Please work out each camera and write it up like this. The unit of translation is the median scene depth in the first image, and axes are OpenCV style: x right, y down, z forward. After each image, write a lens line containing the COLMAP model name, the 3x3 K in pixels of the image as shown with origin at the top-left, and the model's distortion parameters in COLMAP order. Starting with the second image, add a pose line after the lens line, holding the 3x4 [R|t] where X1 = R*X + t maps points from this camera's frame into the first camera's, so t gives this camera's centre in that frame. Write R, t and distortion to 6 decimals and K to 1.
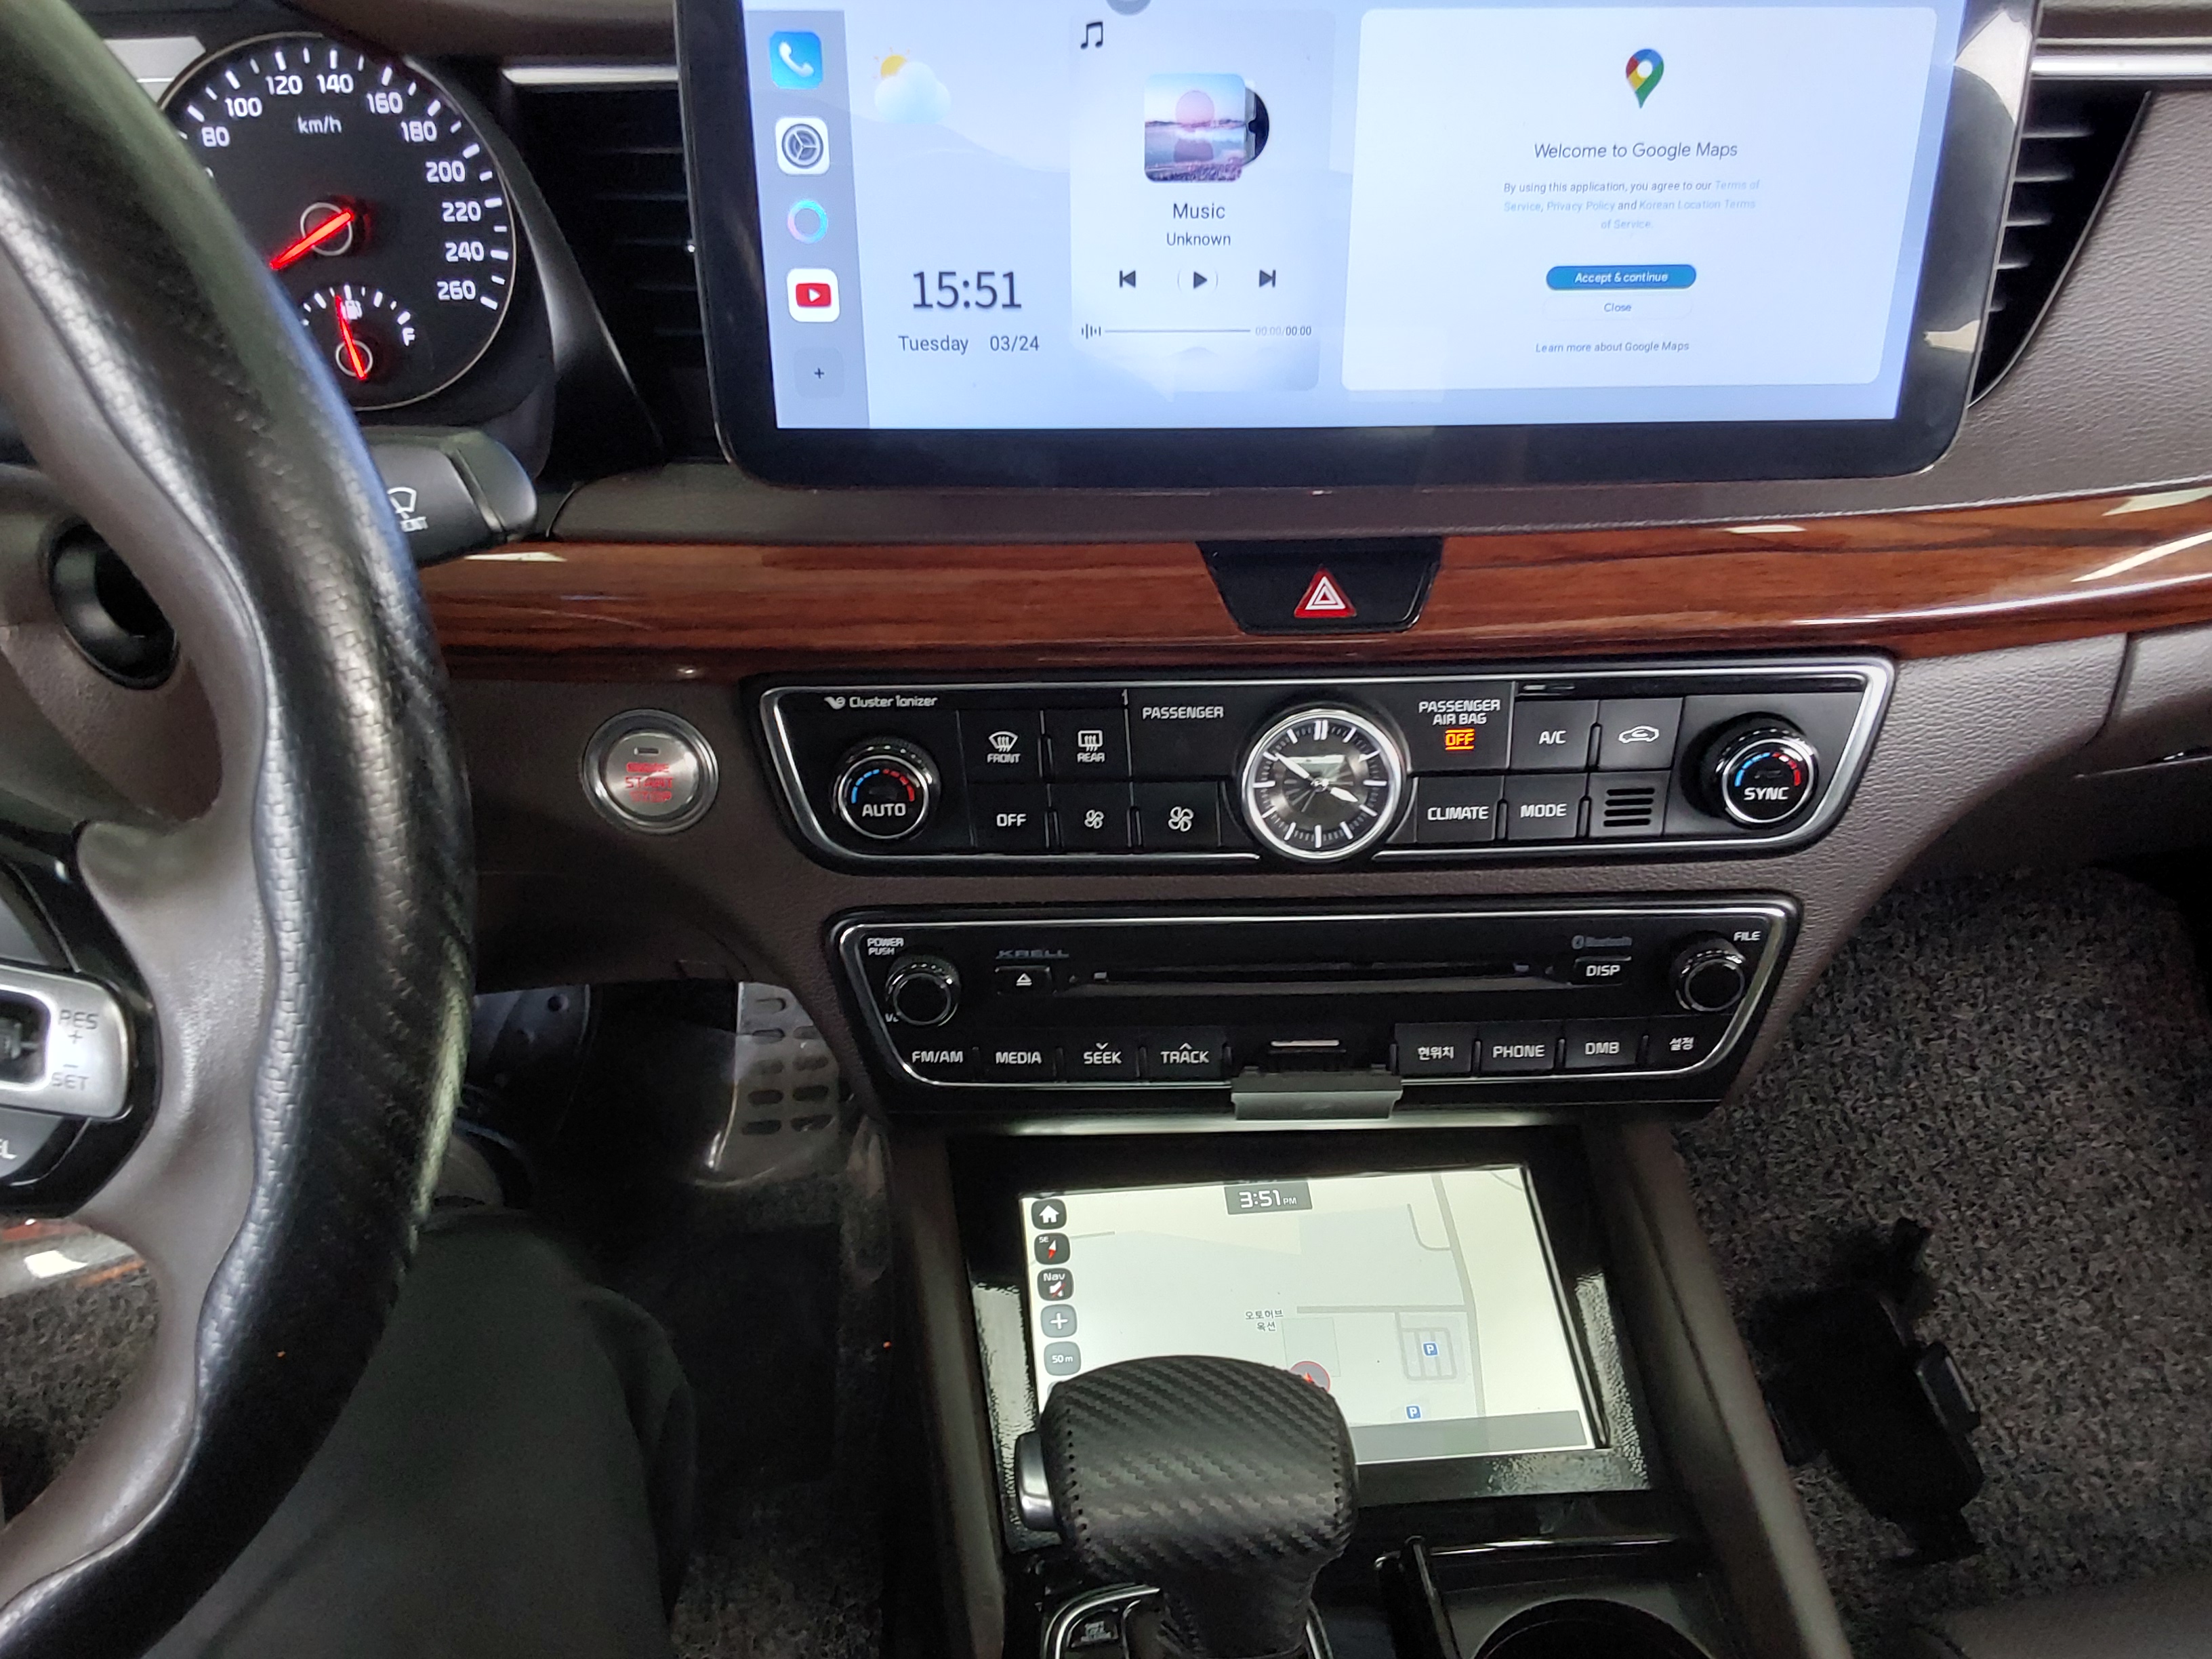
lens RADIAL K [[1828.5, 0, 1085.5], [0, 1828.5, 832.3], [0, 0, 1]] dist [0.098937, -0.133035]
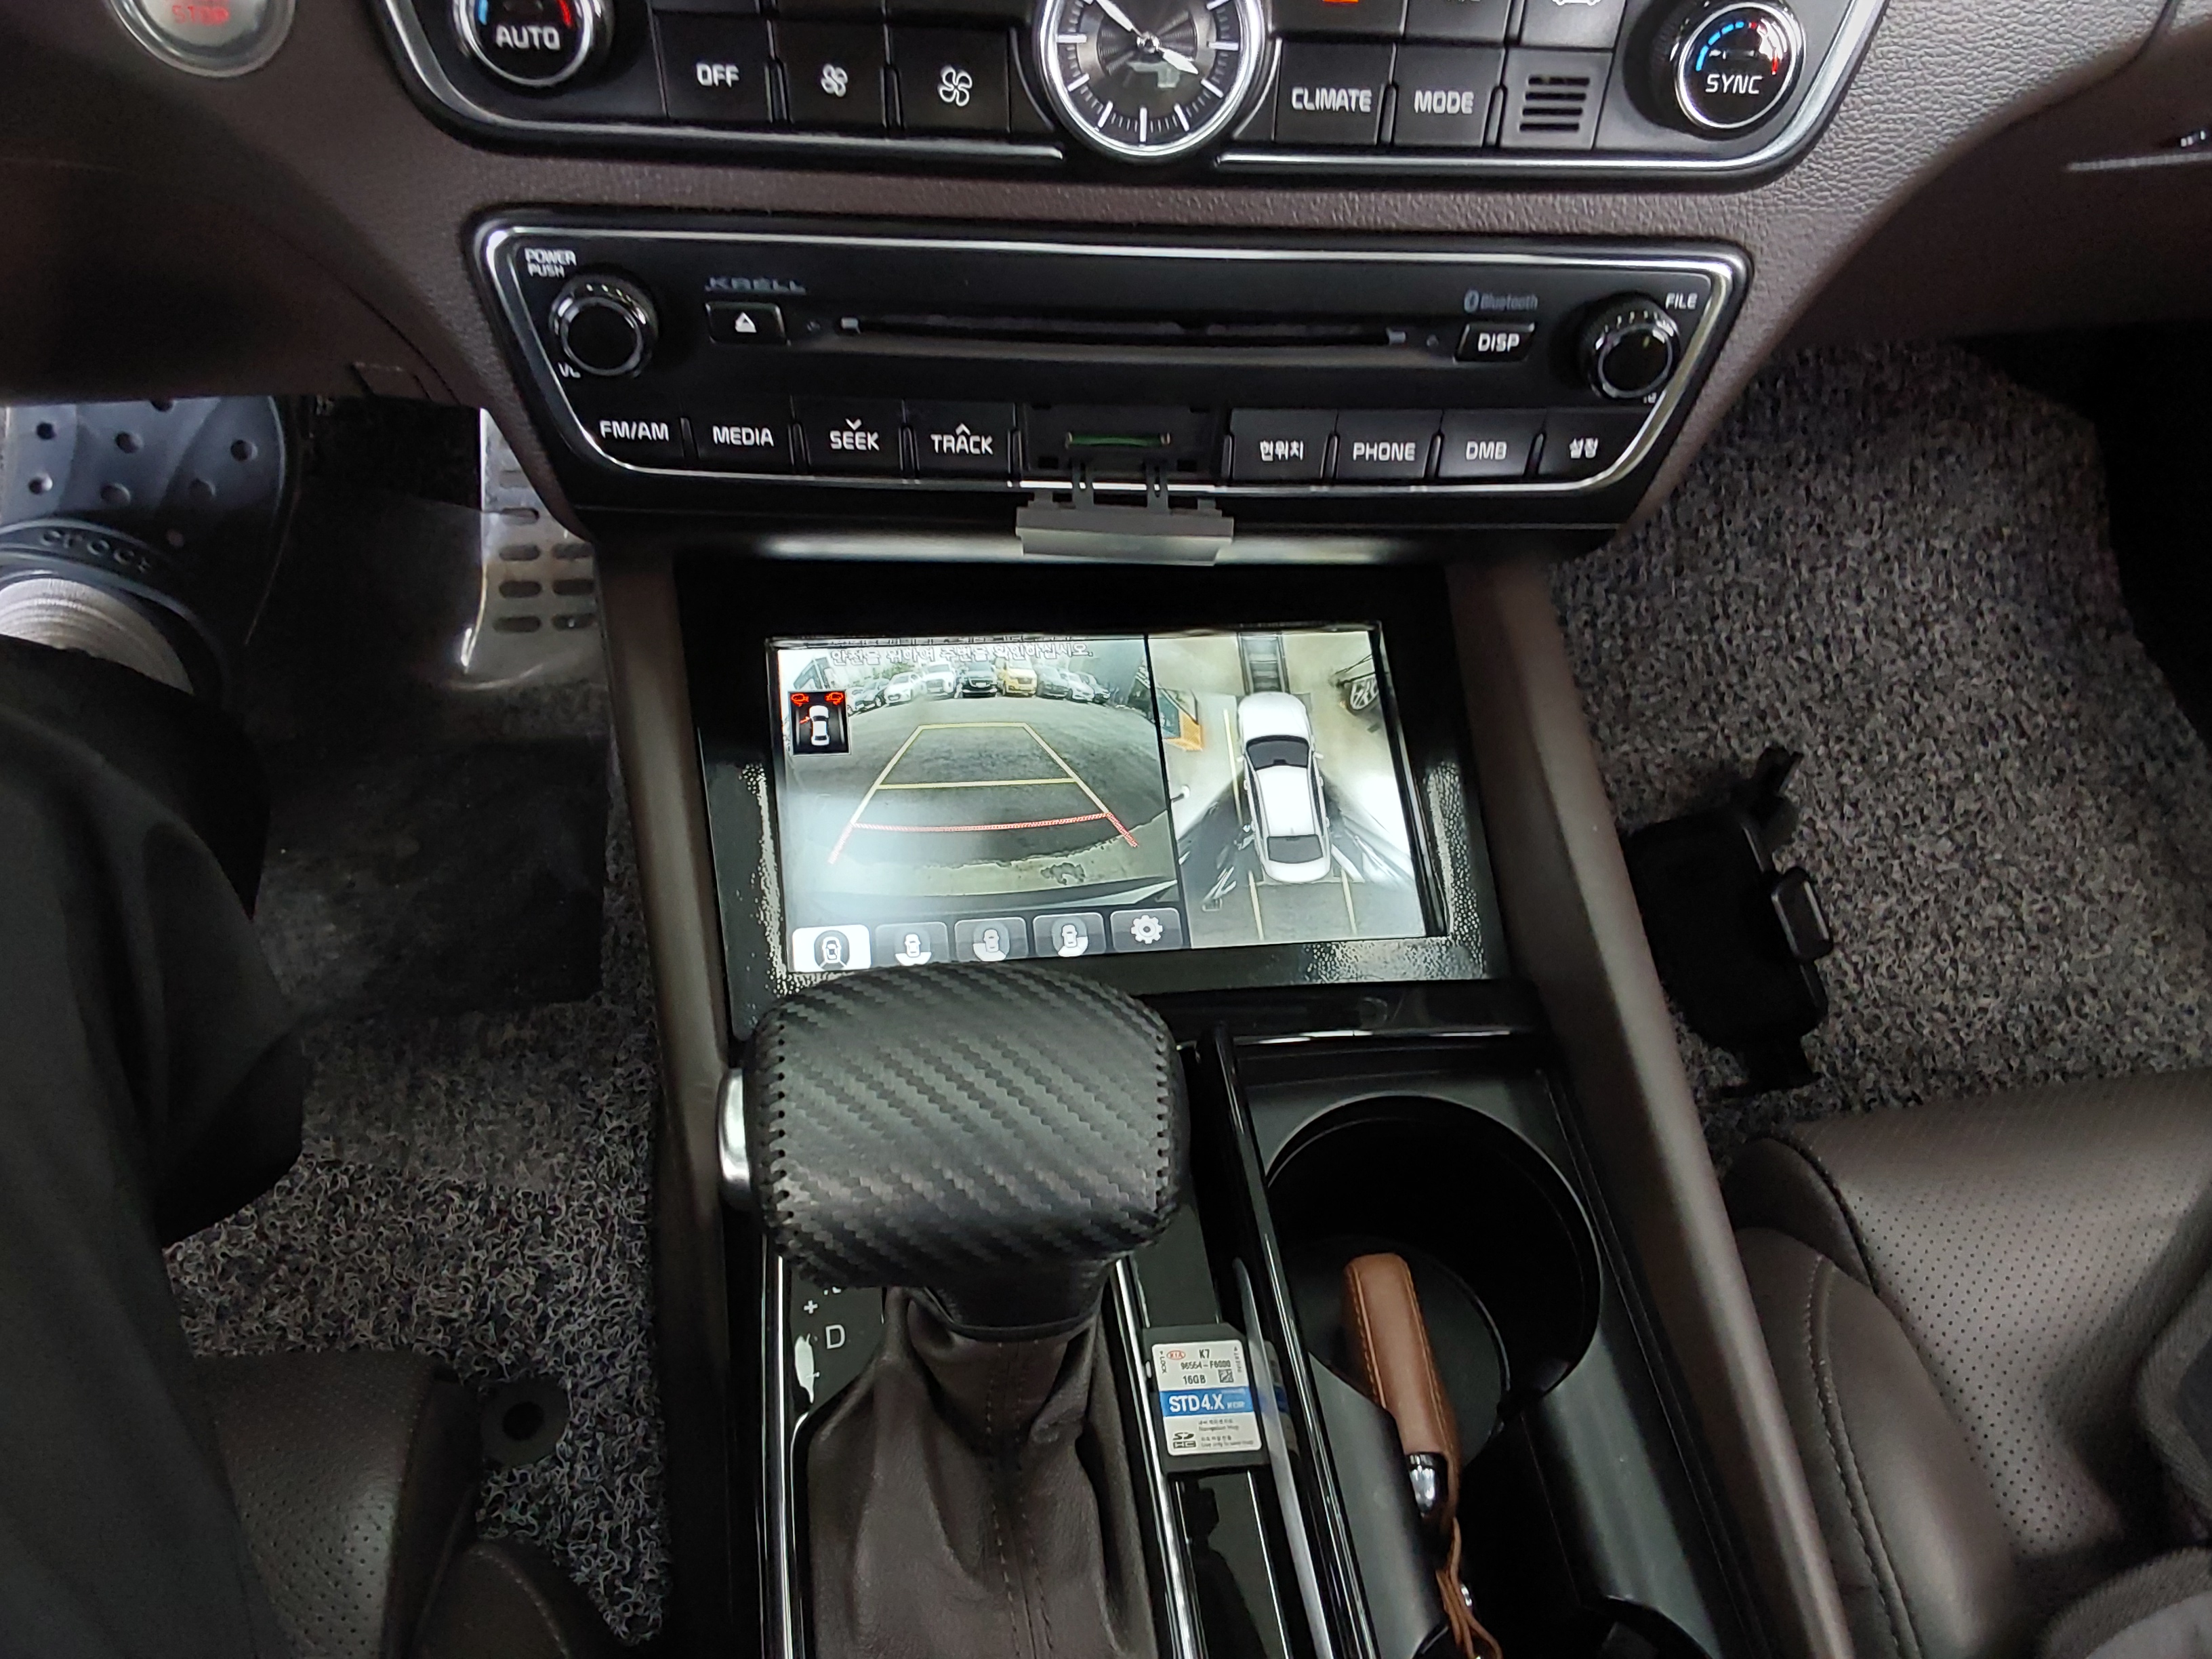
lens RADIAL K [[1828.5, 0, 1107.2], [0, 1828.5, 840.9], [0, 0, 1]] dist [0.098937, -0.133035]
pose [[0.995949, 0.021426, 0.087326, 0.051178], [-0.039911, 0.975619, 0.215810, 0.115880], [-0.080573, -0.218421, 0.972523, 0.203243]]
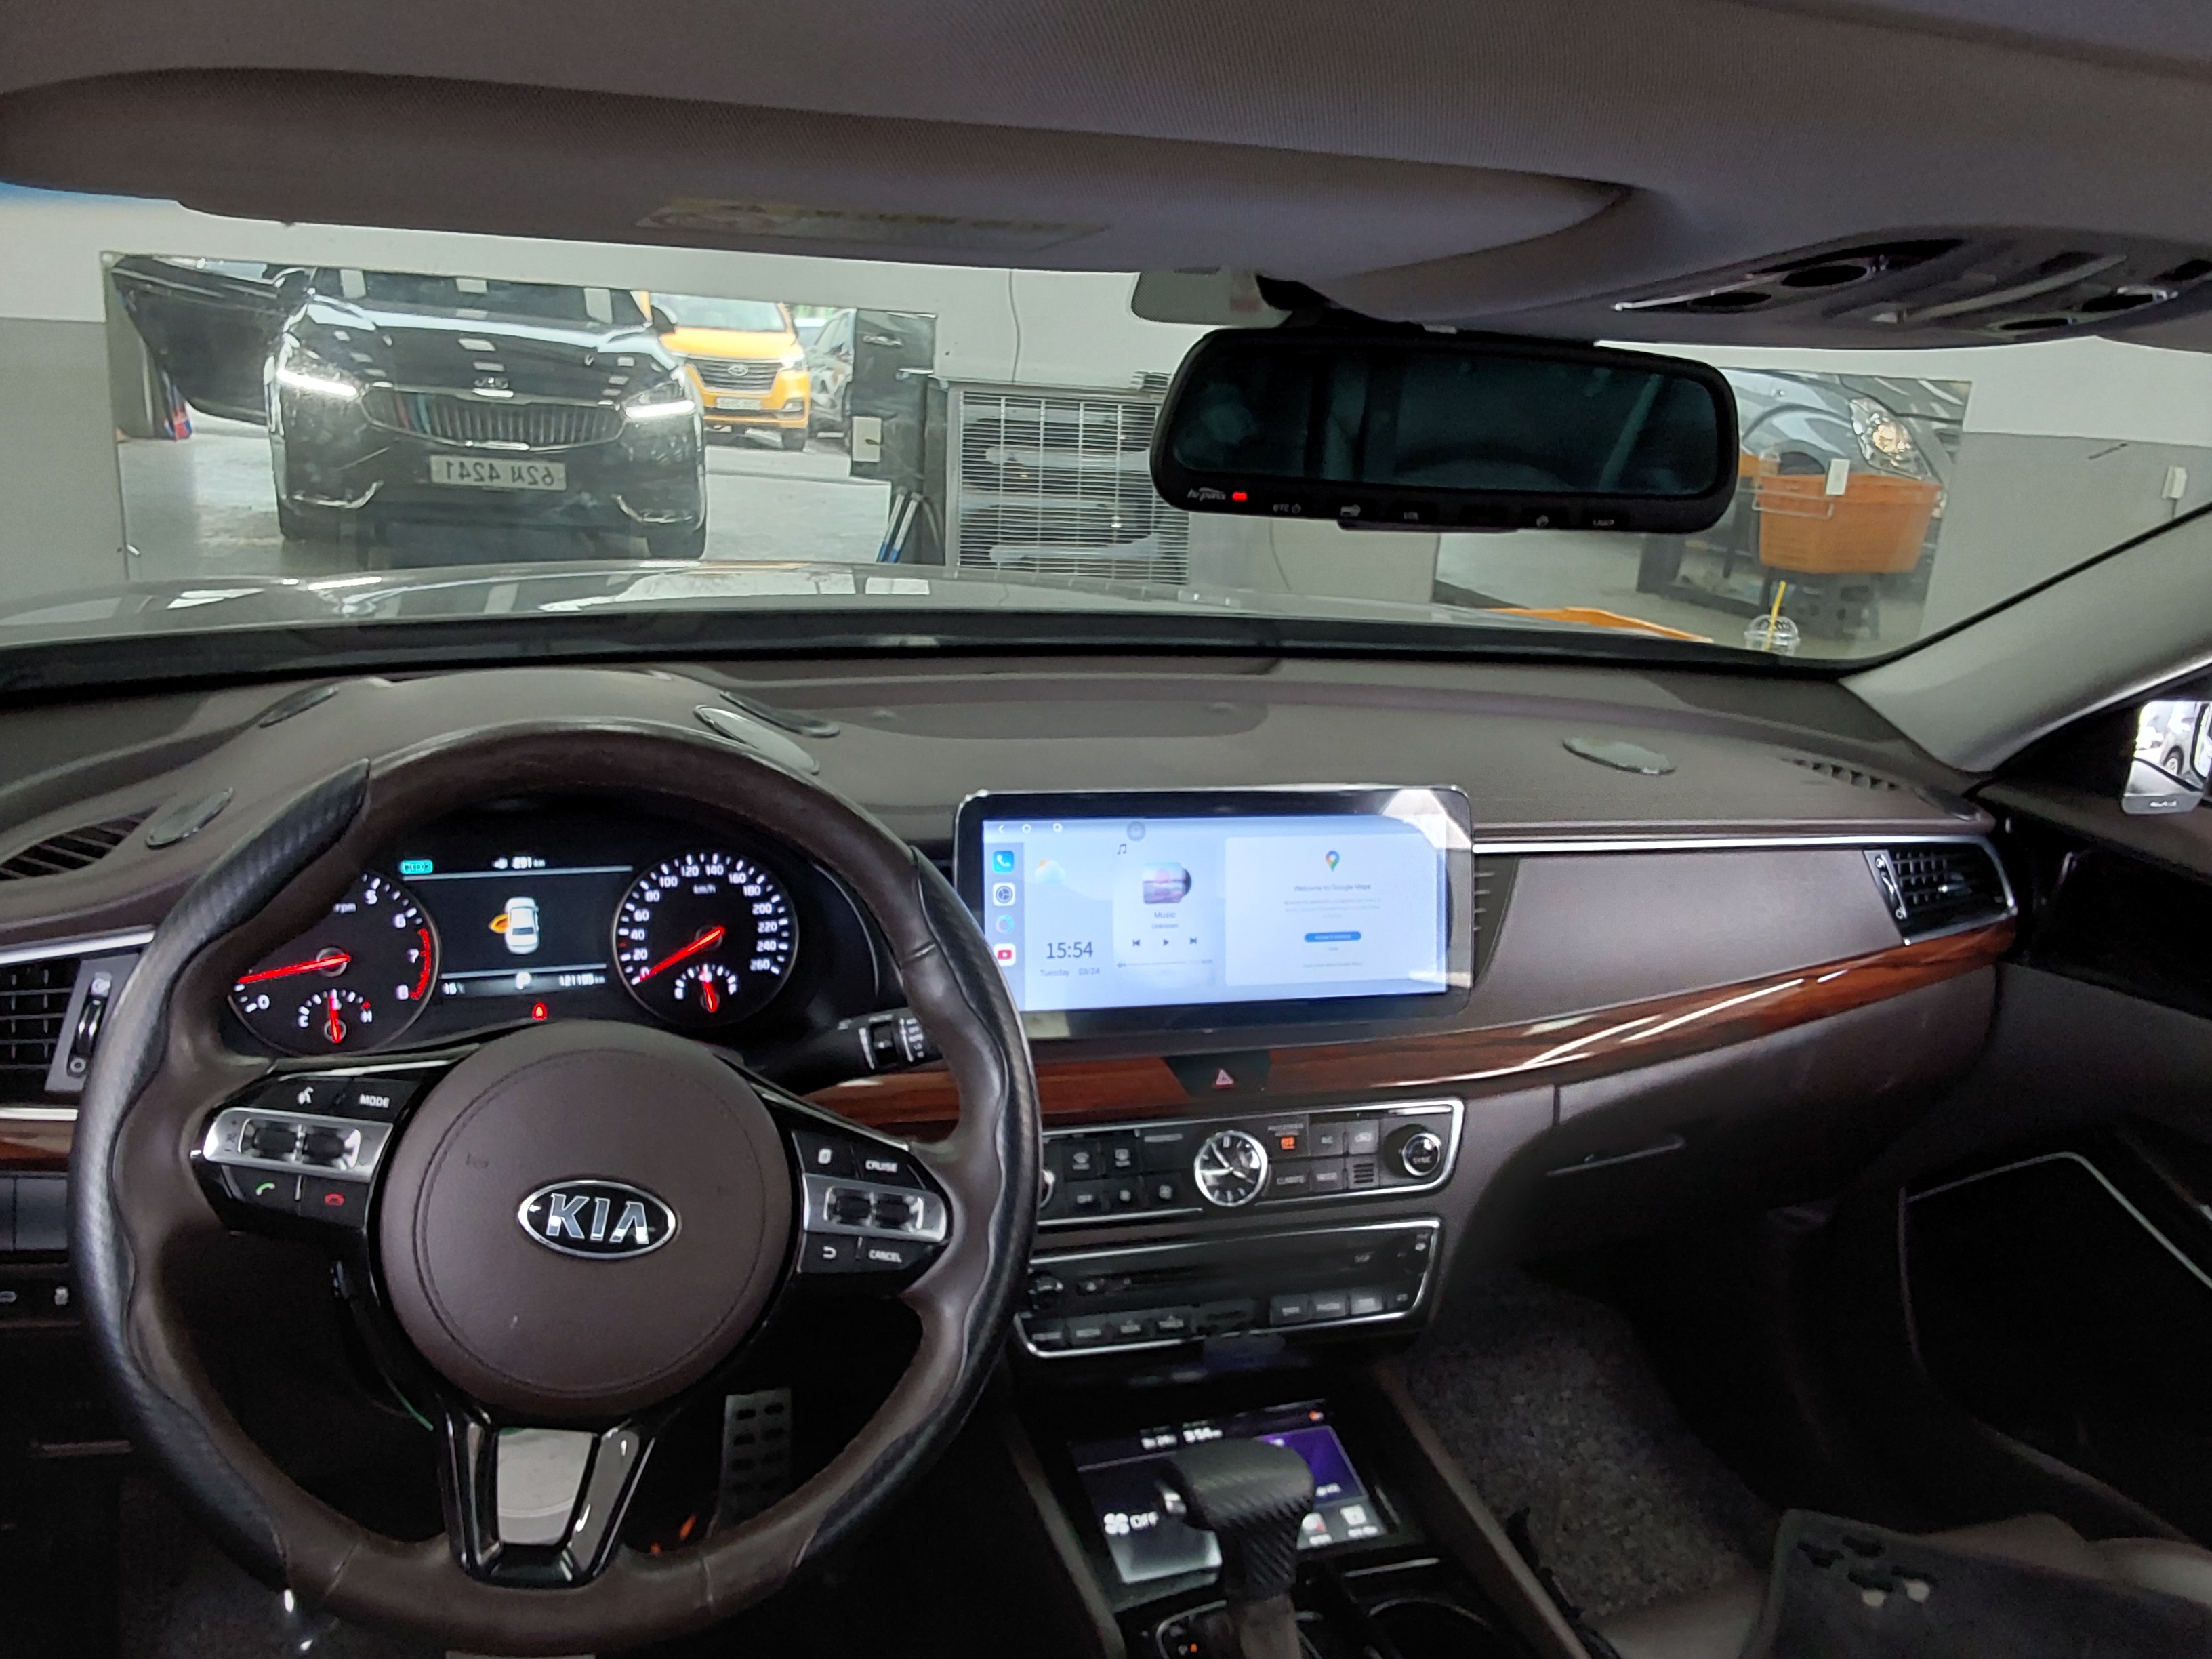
lens RADIAL K [[1895.3, 0, 1085.6], [0, 1895.3, 873.2], [0, 0, 1]] dist [0.153833, -0.024114]
pose [[0.962356, -0.022078, 0.270895, -0.571241], [0.111704, 0.940757, -0.320155, 0.312043], [-0.247778, 0.338363, 0.907809, -0.984895]]
